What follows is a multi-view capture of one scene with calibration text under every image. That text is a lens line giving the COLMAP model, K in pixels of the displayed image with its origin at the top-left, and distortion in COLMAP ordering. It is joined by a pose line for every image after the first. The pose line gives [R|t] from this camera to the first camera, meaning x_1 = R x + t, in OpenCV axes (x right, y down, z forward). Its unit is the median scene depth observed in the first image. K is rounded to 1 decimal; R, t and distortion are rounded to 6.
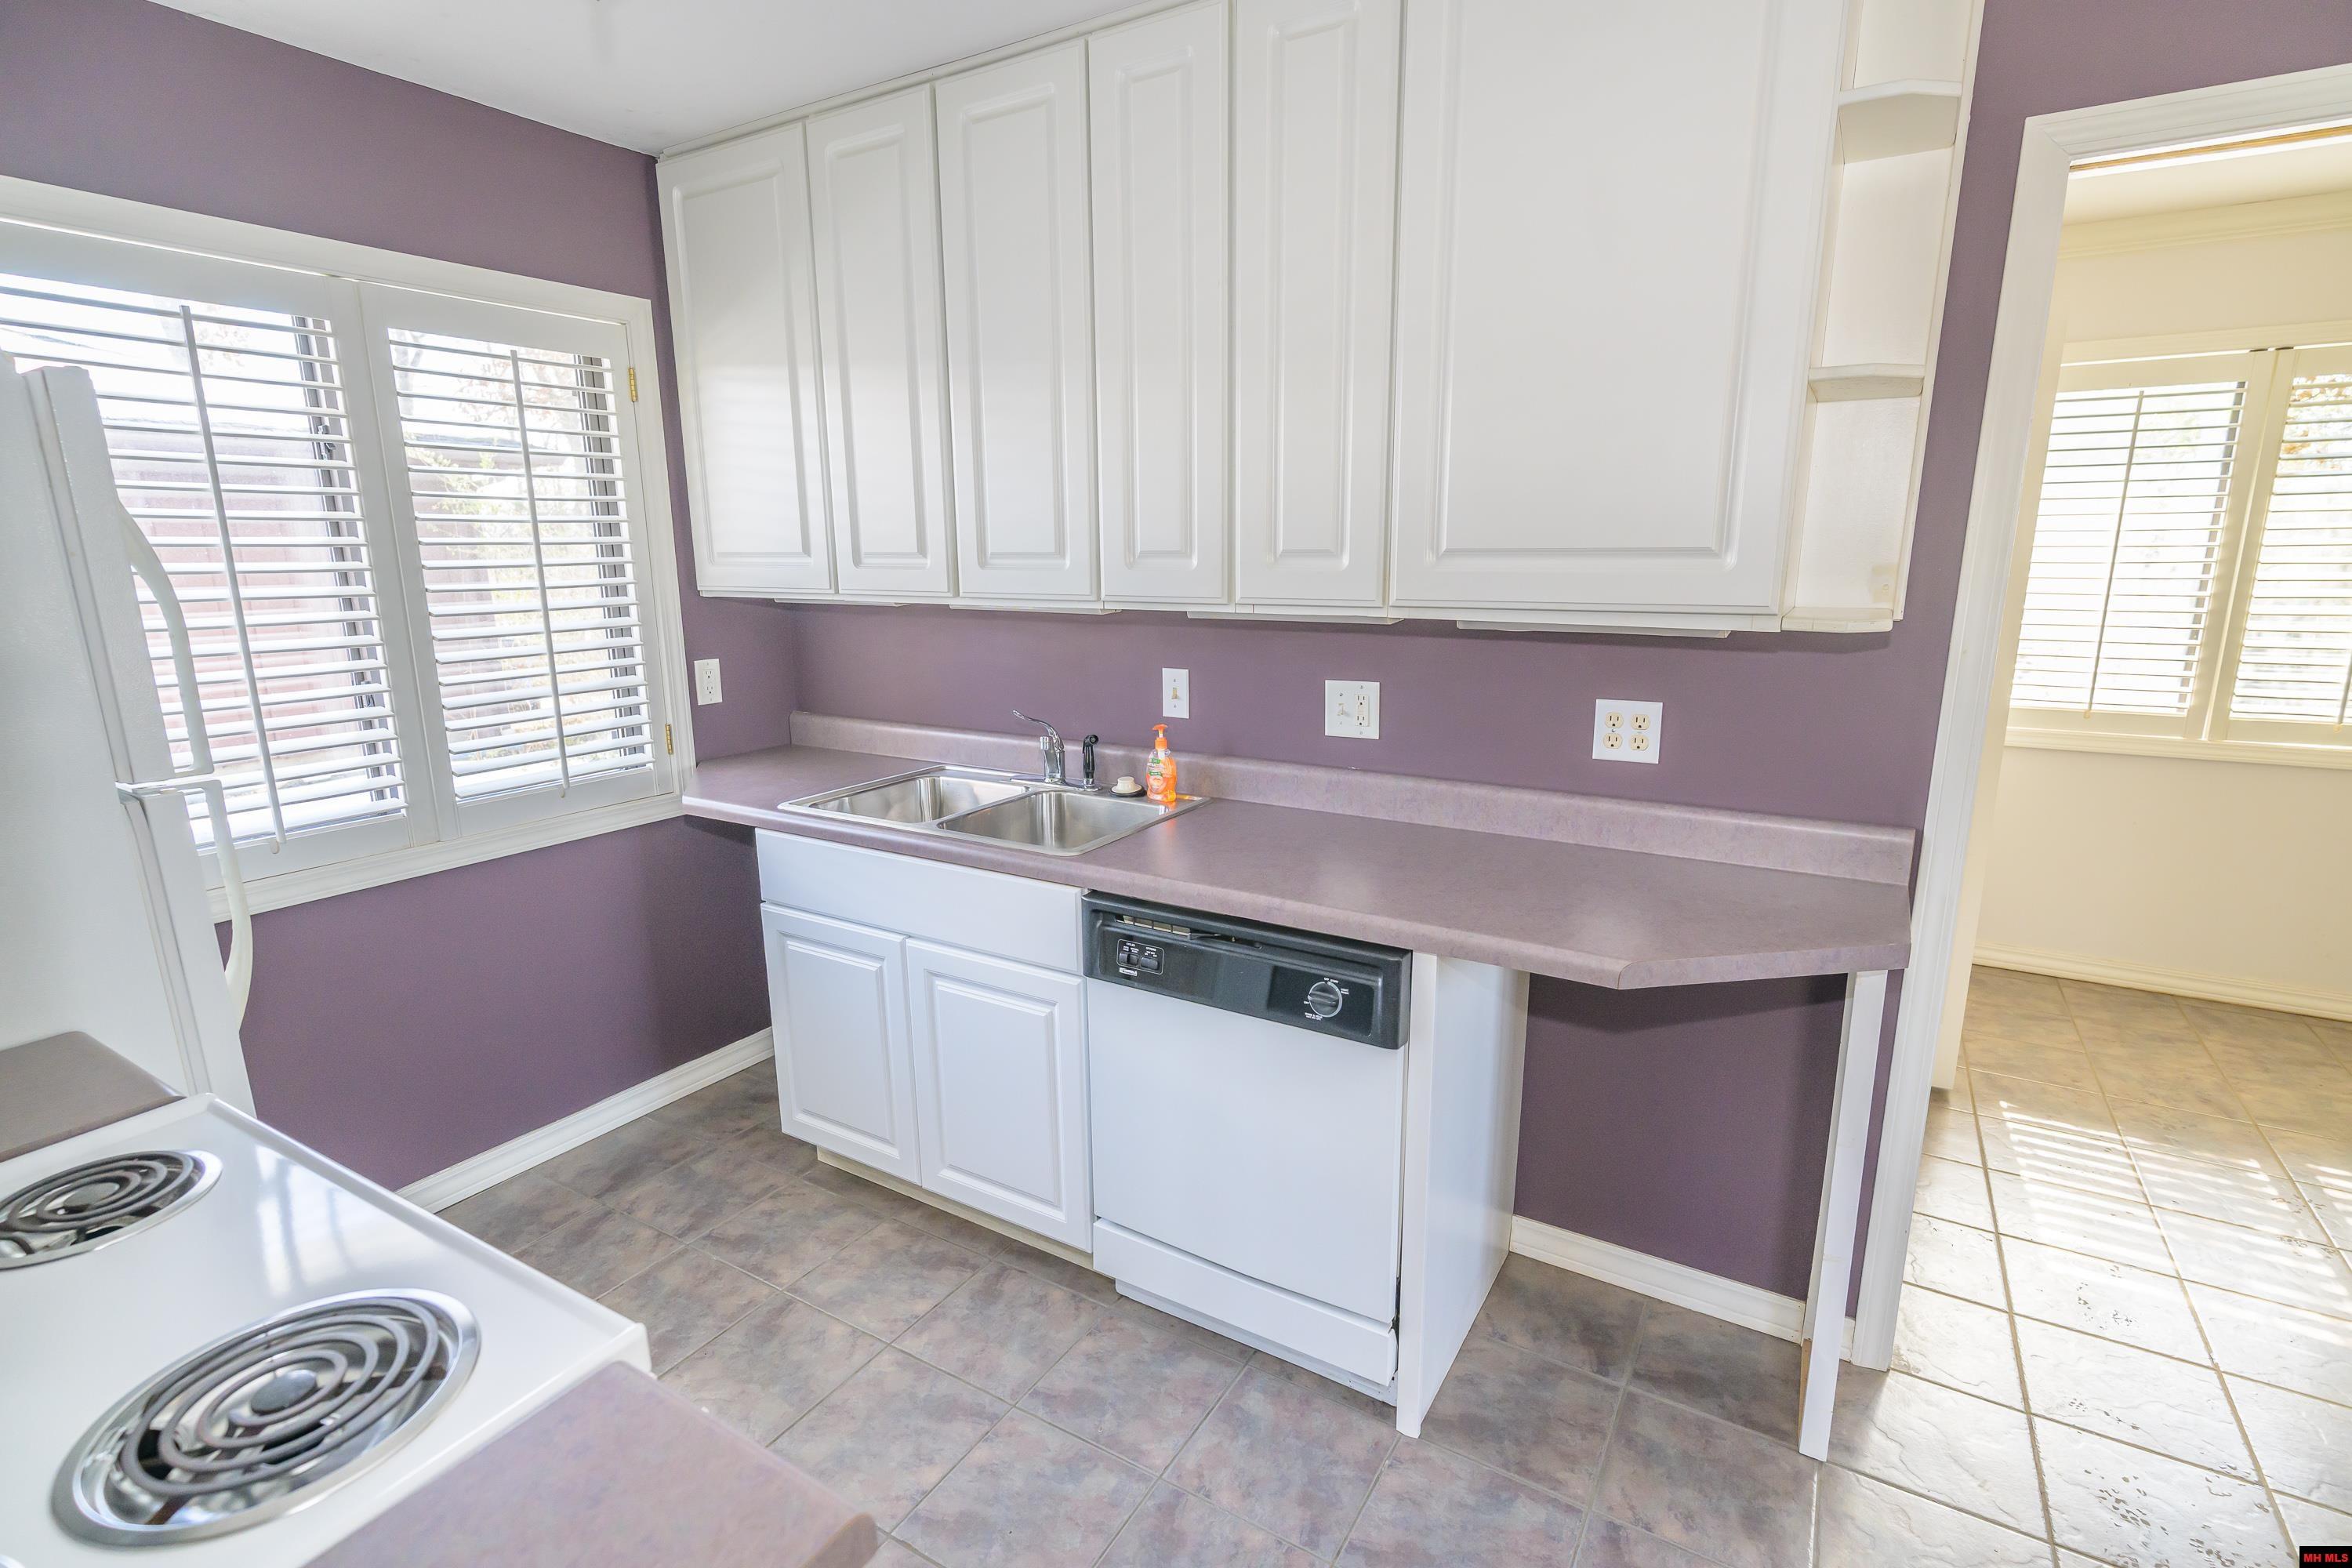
lens RADIAL K [[1115.2, 0, 1137.3], [0, 1115.2, 788.1], [0, 0, 1]] dist [-0.002570, -0.000470]
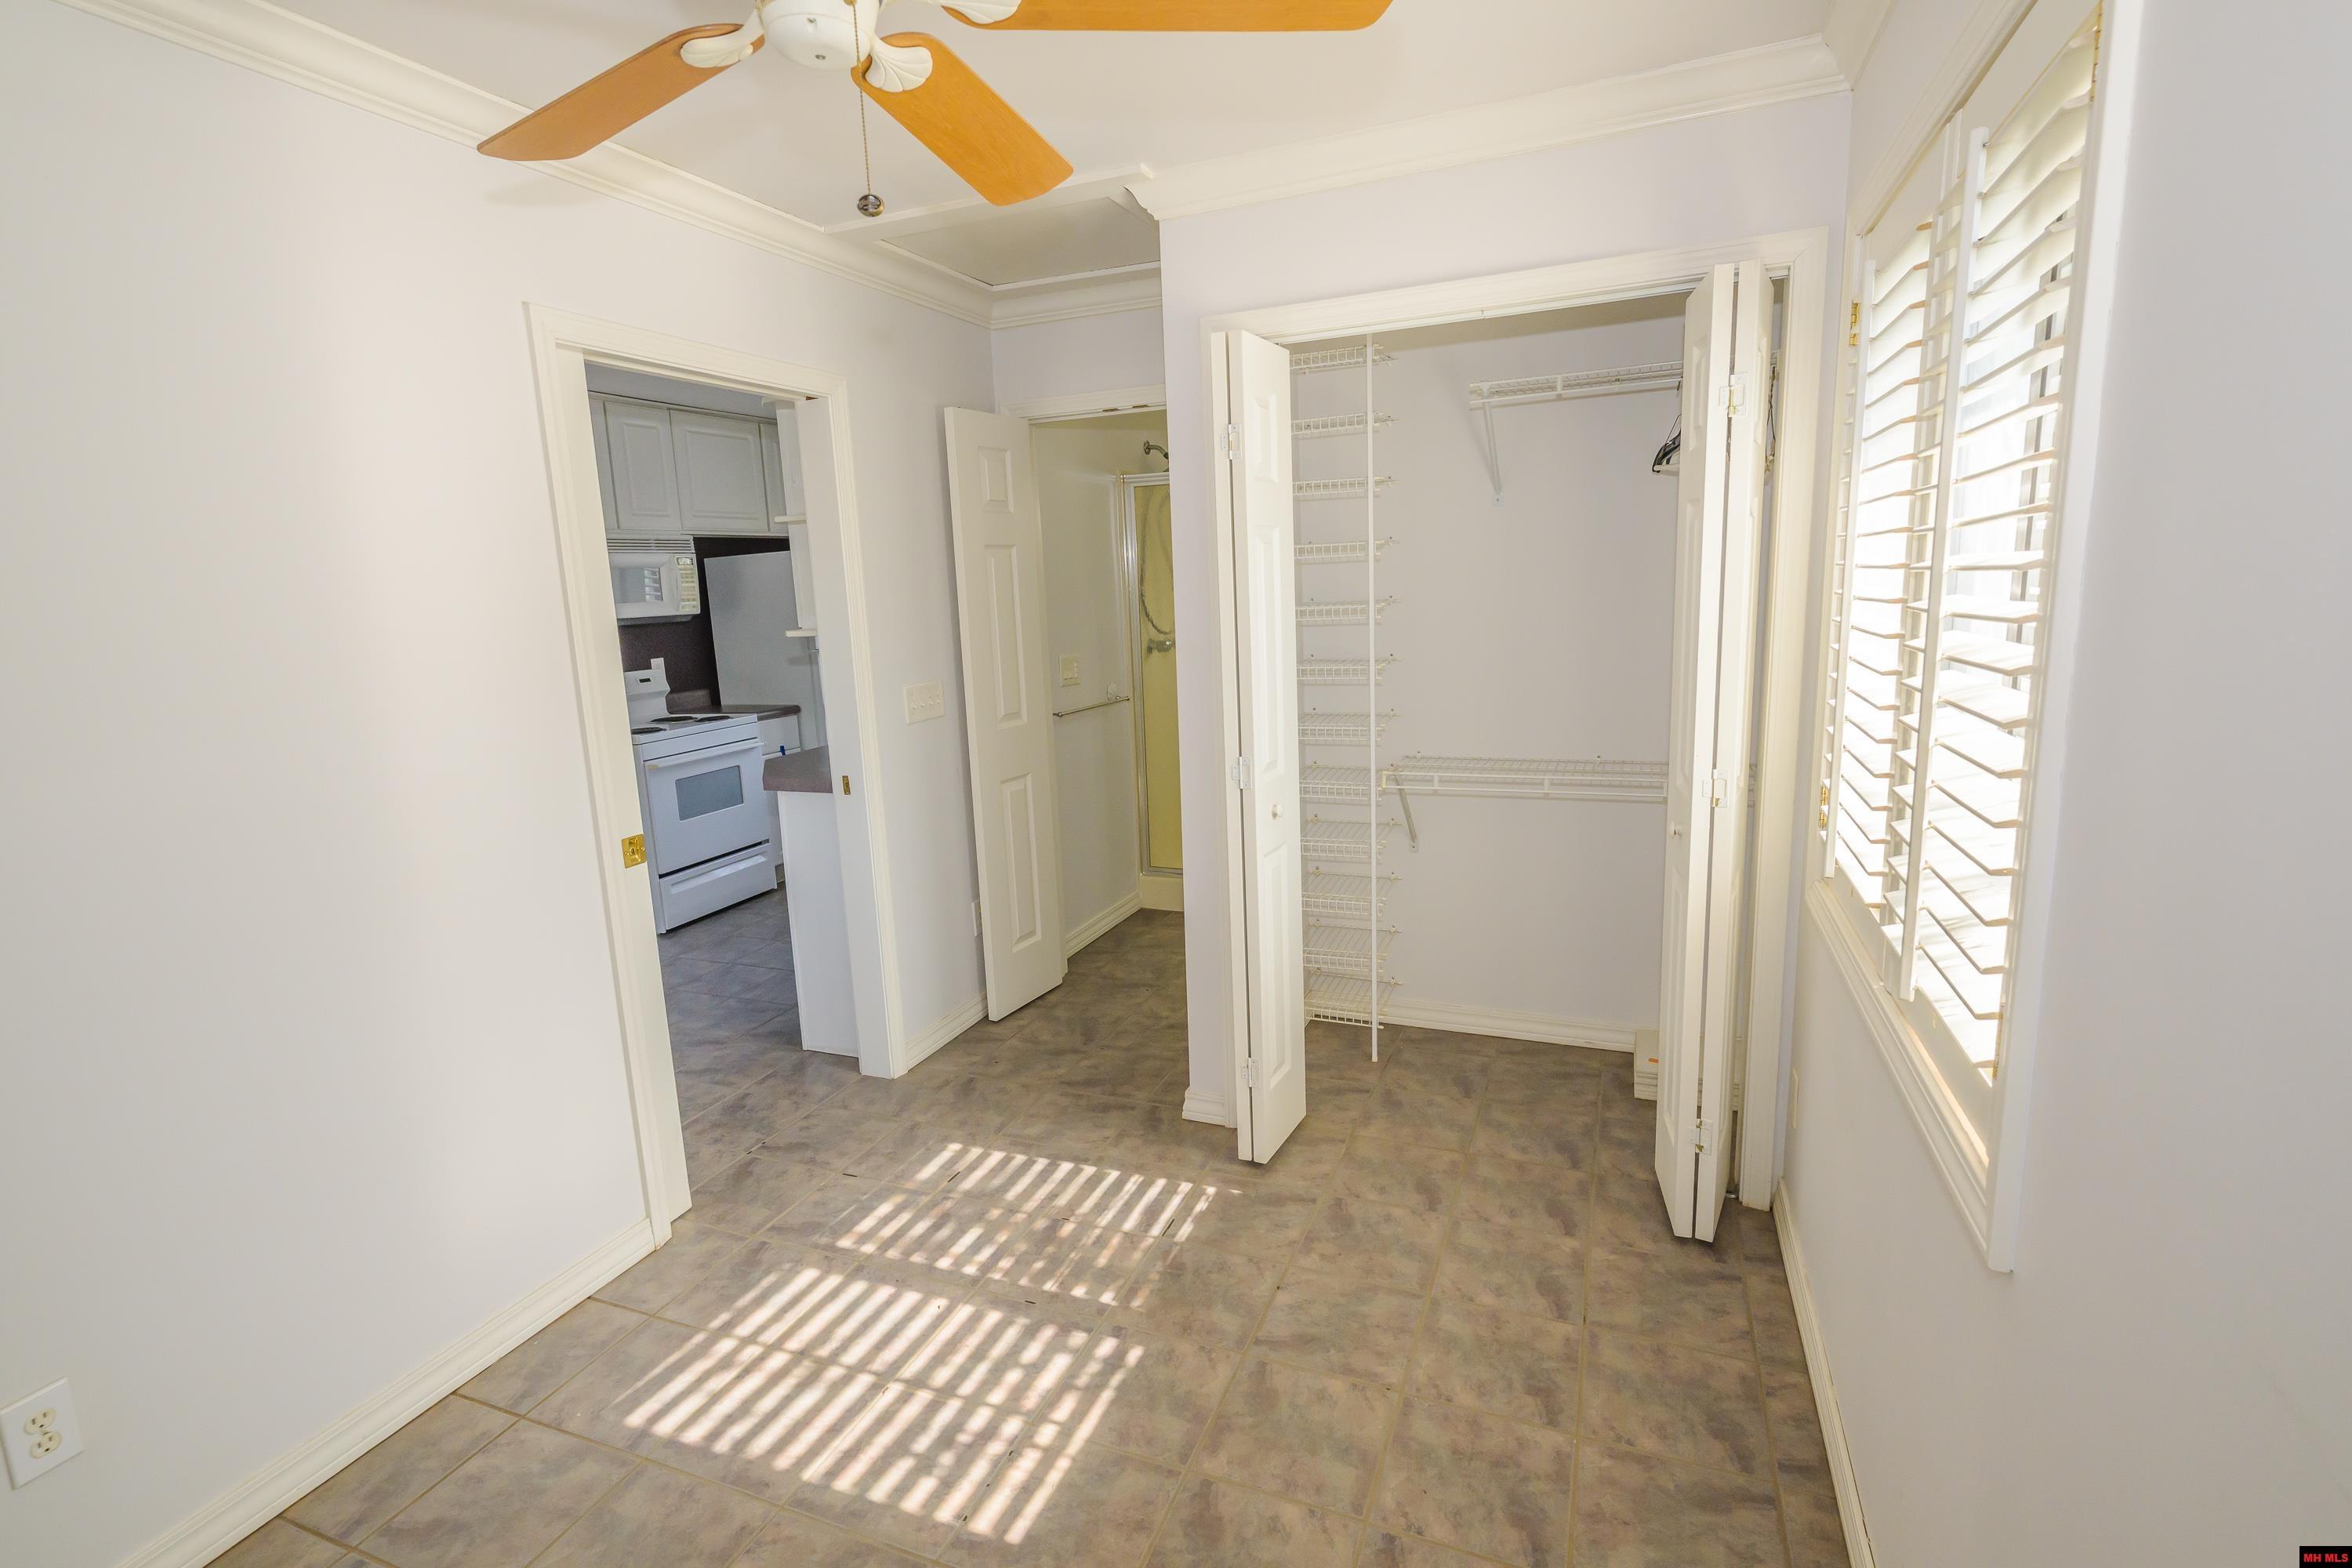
lens RADIAL K [[1109.0, 0, 1176.0], [0, 1109.0, 784.0], [0, 0, 1]] dist [-0.001334, -0.000229]
pose [[0.174612, 0.181276, -0.967807, 1.457337], [-0.171384, 0.973498, 0.151421, -0.159965], [0.969607, 0.139426, 0.201052, 0.656255]]
